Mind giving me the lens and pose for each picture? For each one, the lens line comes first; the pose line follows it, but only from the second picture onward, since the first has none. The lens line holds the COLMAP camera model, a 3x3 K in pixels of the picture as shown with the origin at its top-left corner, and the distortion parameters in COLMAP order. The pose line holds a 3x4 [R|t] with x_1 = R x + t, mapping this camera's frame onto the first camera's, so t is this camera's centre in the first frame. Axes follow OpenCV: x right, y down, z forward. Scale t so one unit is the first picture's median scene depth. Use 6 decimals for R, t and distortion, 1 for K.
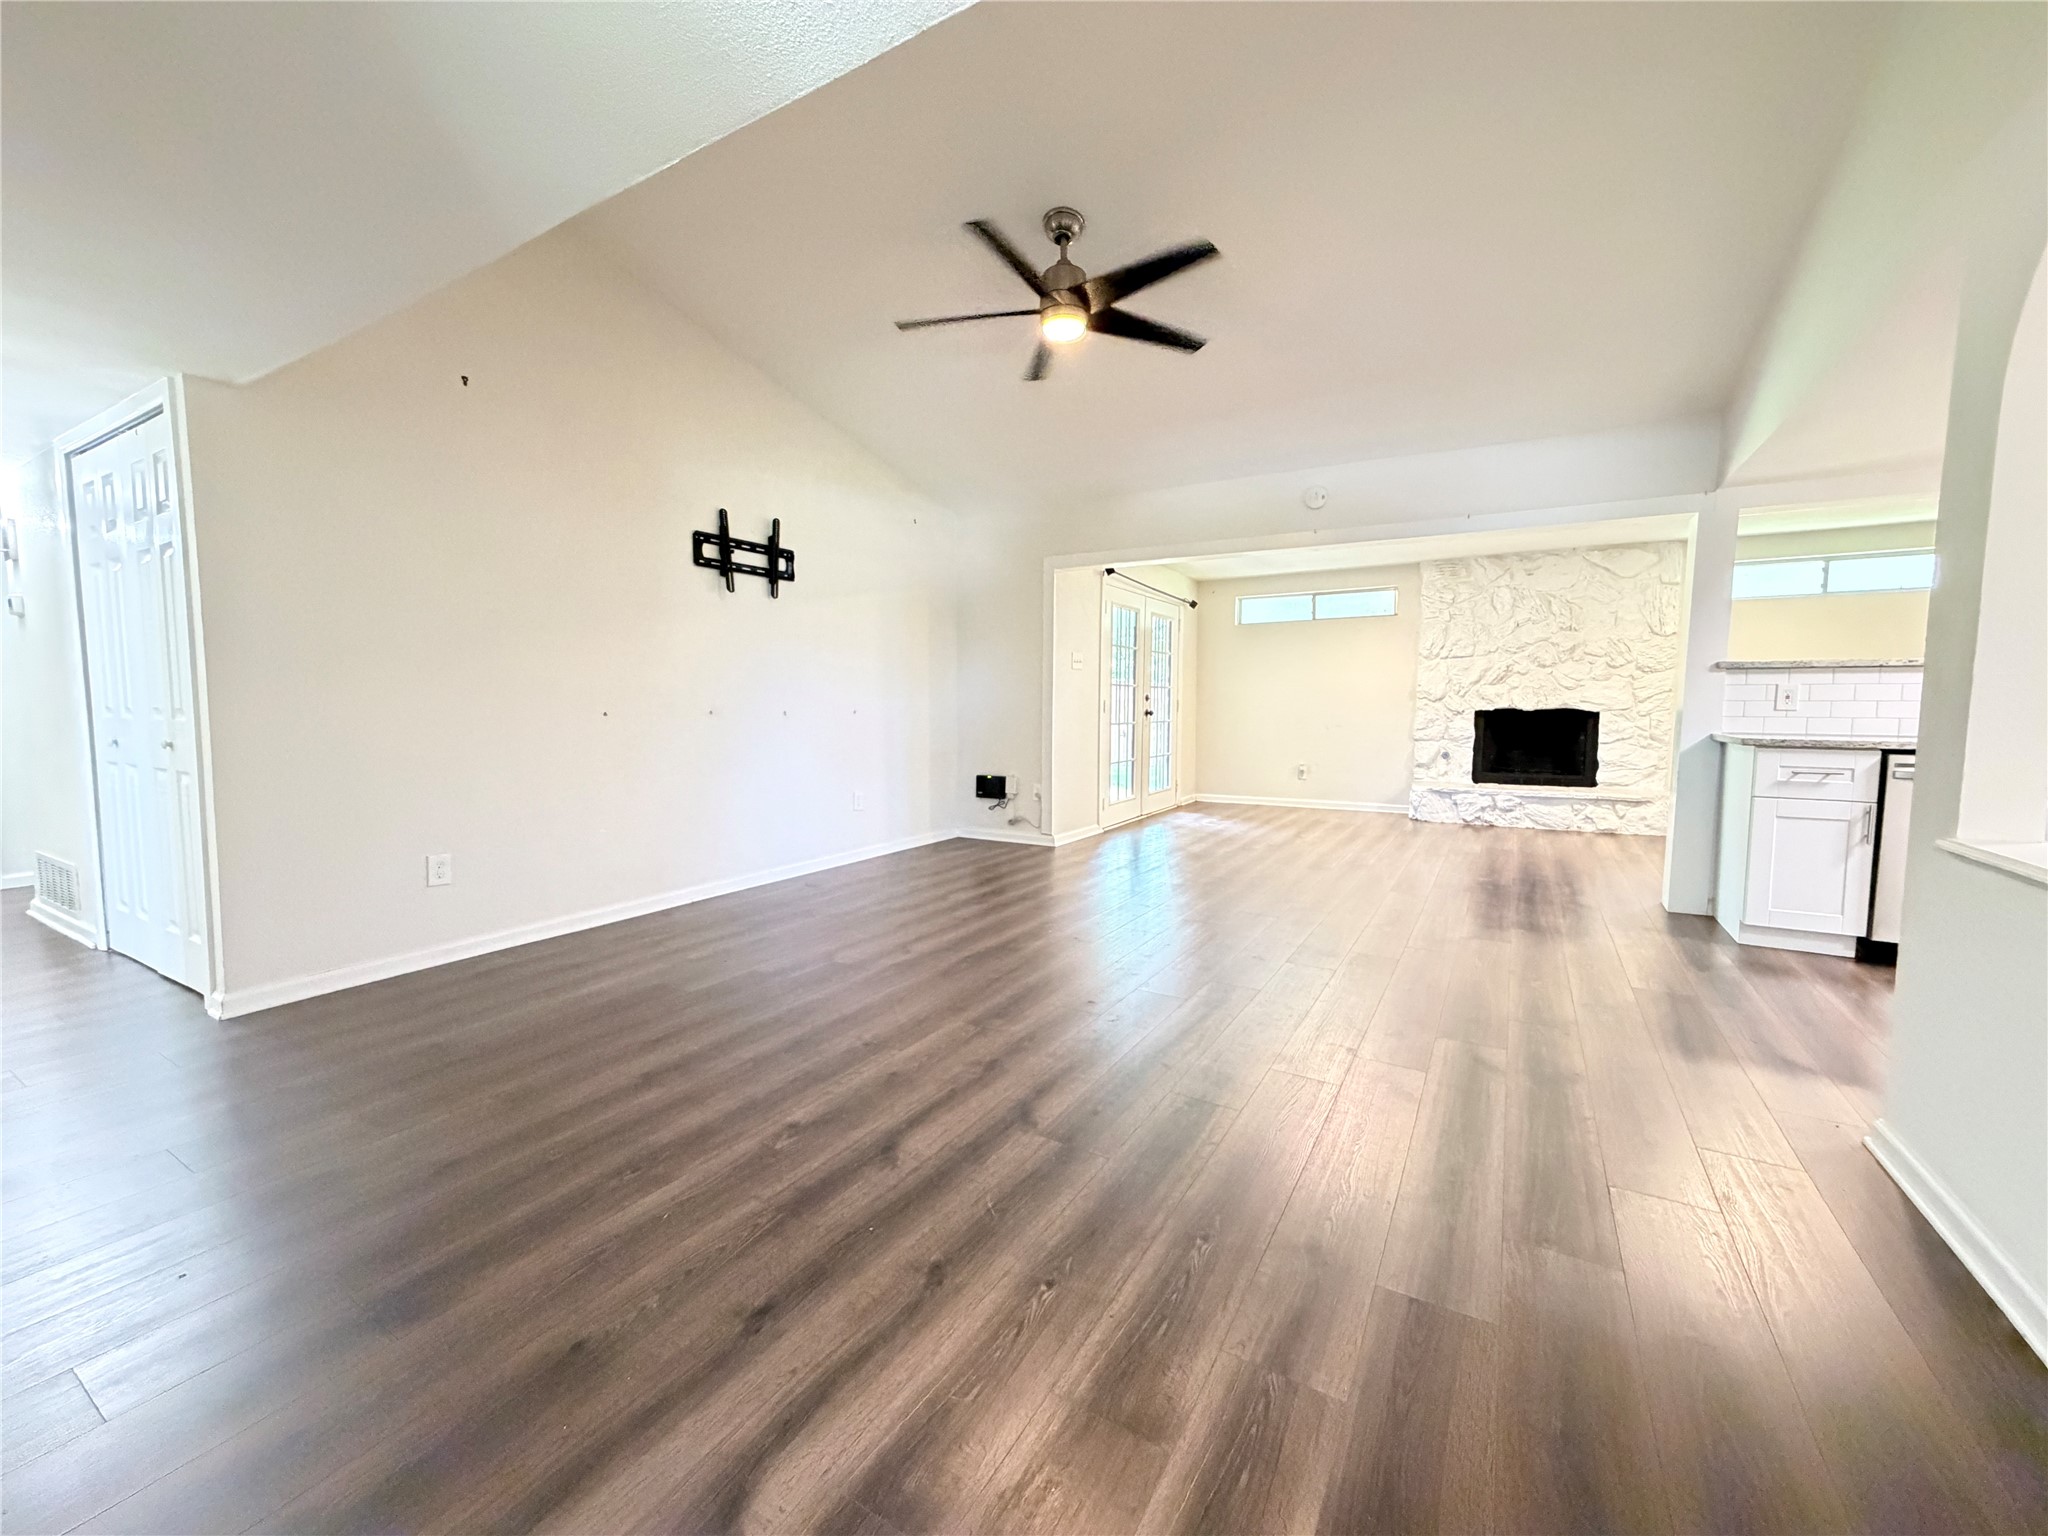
lens RADIAL K [[818.7, 0, 1020.7], [0, 818.7, 764.9], [0, 0, 1]] dist [-0.000191, -0.000212]
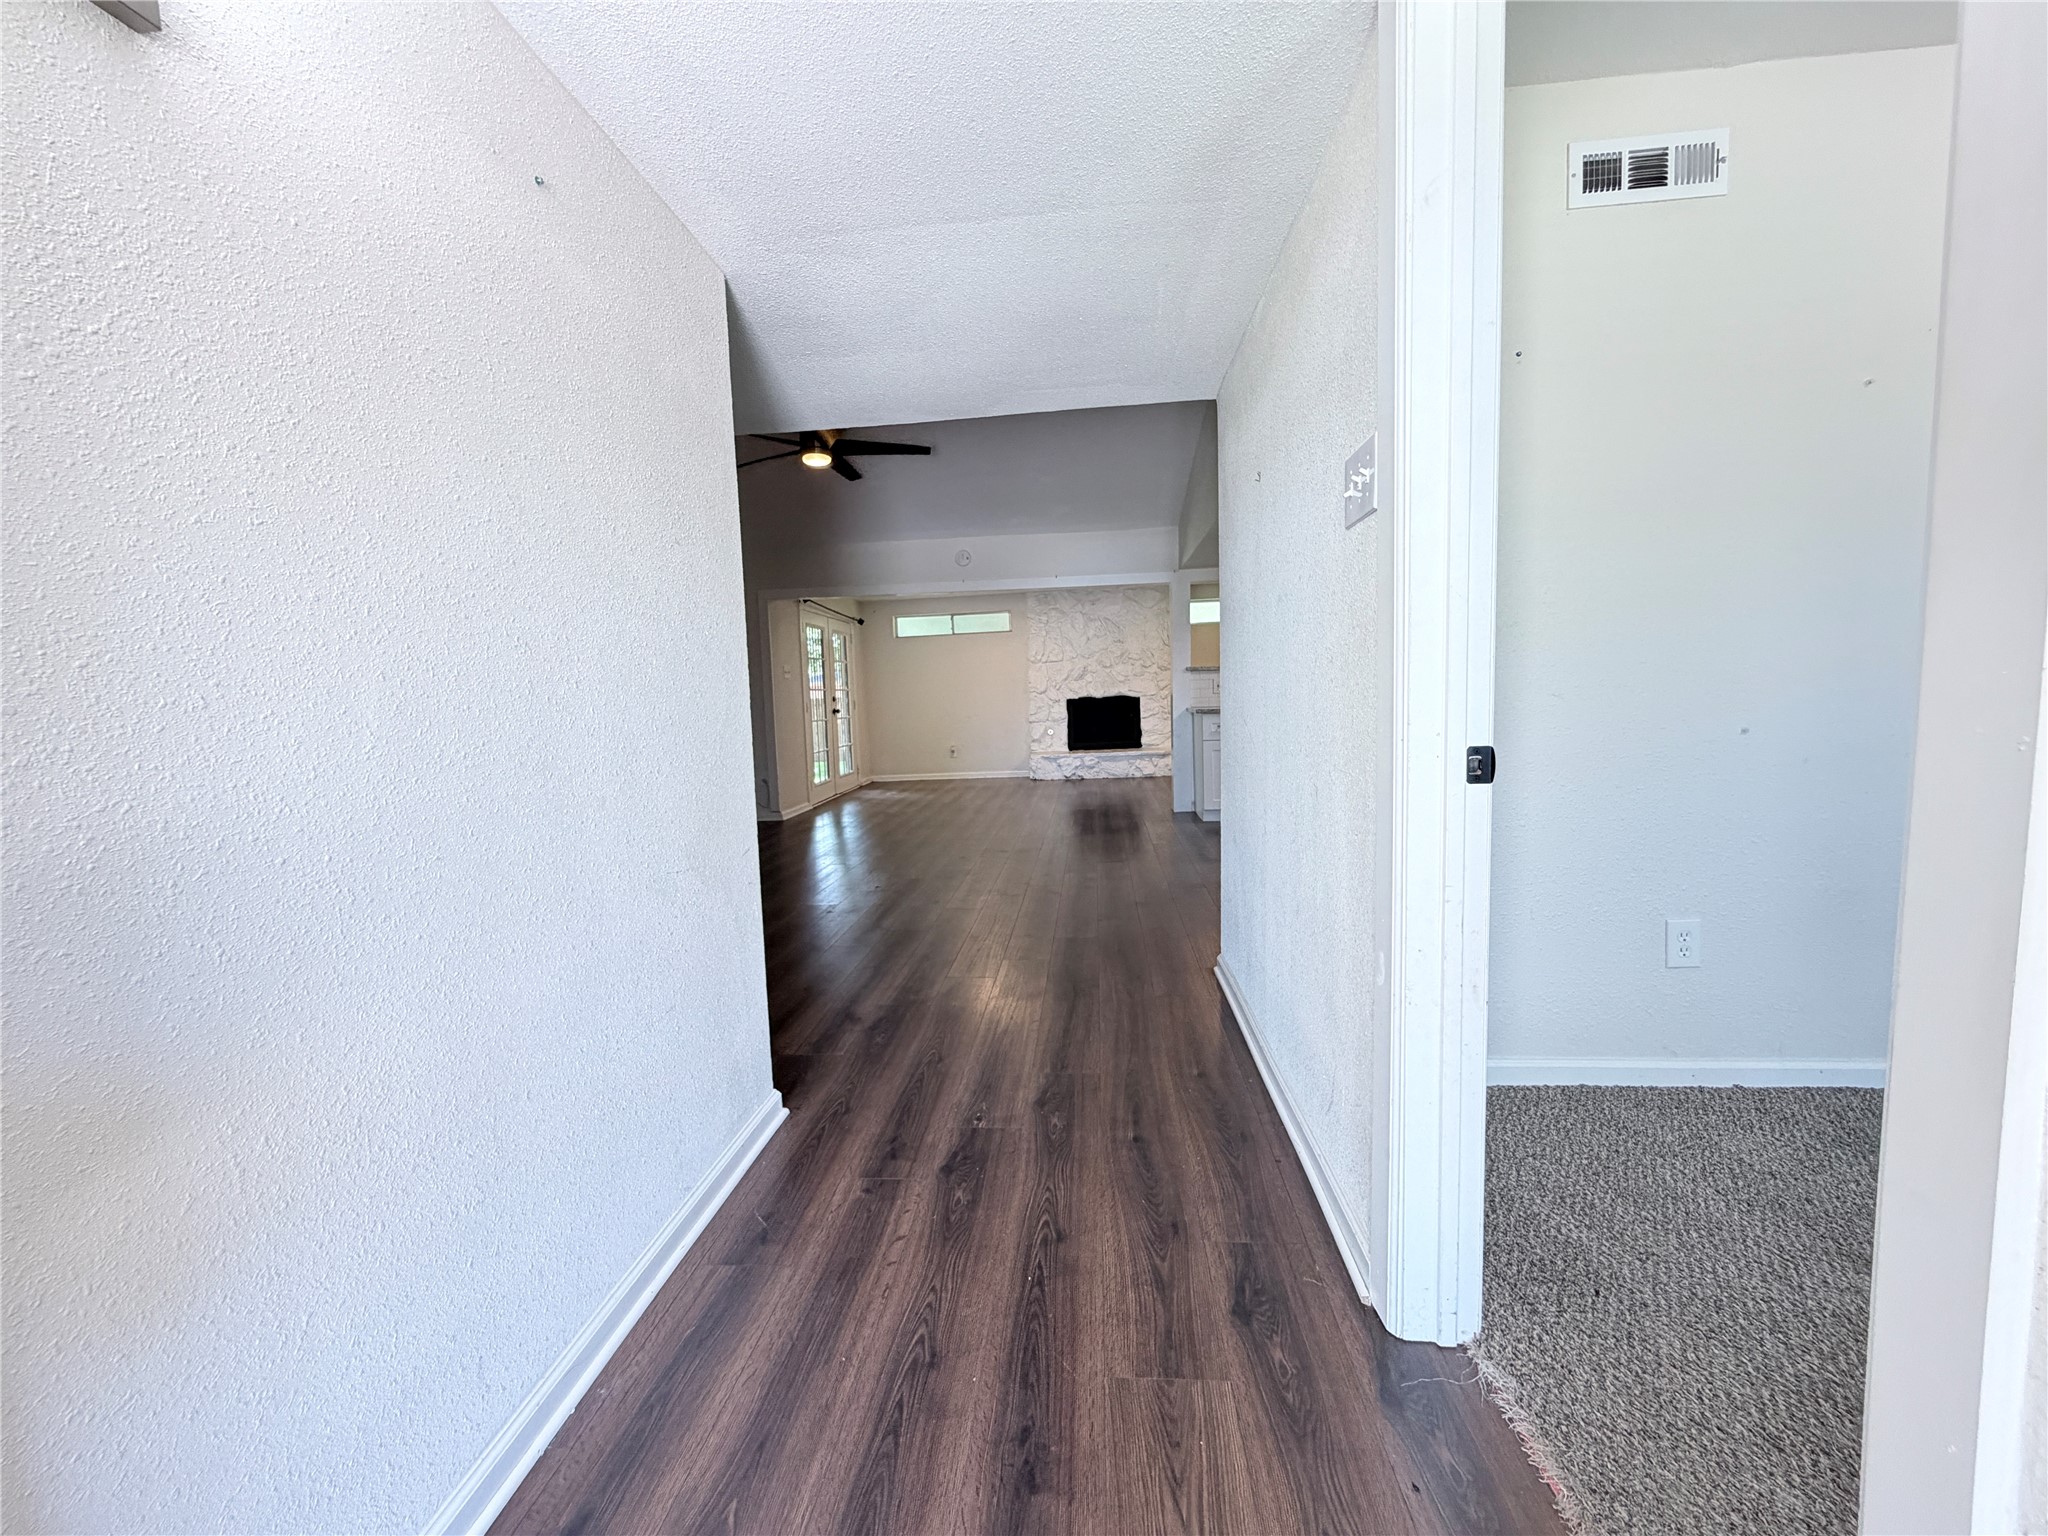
lens RADIAL K [[814.8, 0, 1018.8], [0, 814.8, 770.9], [0, 0, 1]] dist [0.000076, -0.000015]
pose [[0.899379, -0.075536, 0.430595, -0.145201], [0.071569, 0.997111, 0.025431, 0.016063], [-0.431272, 0.007945, 0.902187, -0.251317]]
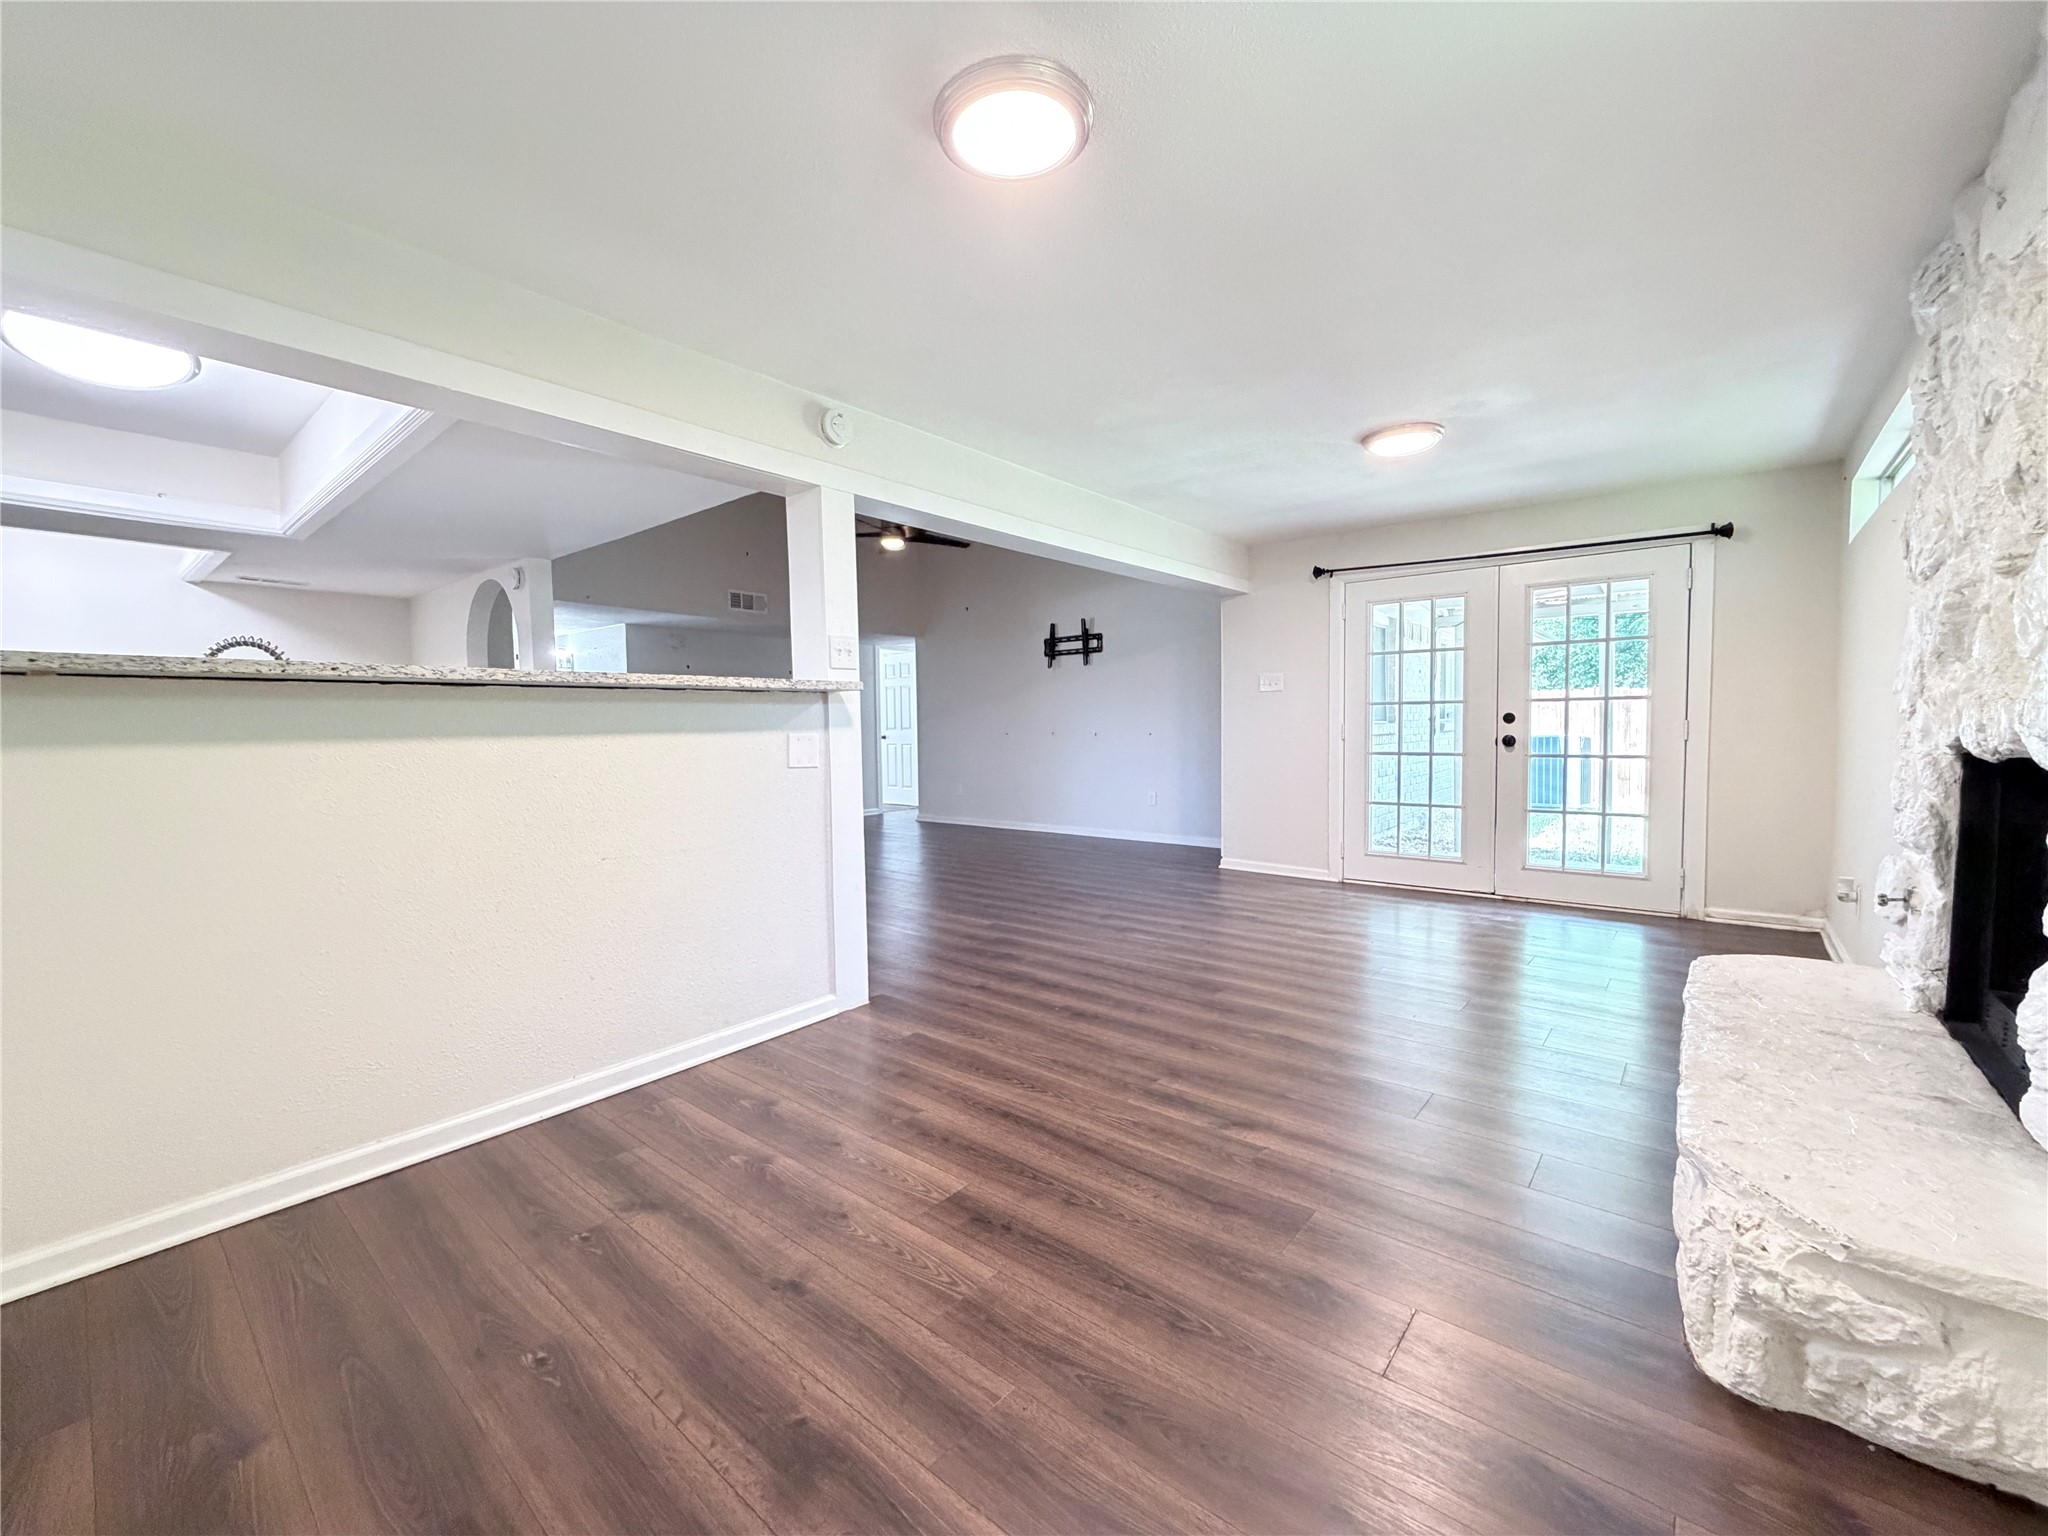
lens RADIAL K [[818.7, 0, 1020.7], [0, 818.7, 764.9], [0, 0, 1]] dist [-0.000191, -0.000212]
pose [[-0.160307, 0.051288, -0.985734, 0.955834], [-0.061673, 0.996178, 0.061861, -0.067341], [0.985139, 0.070709, -0.156531, 0.797398]]
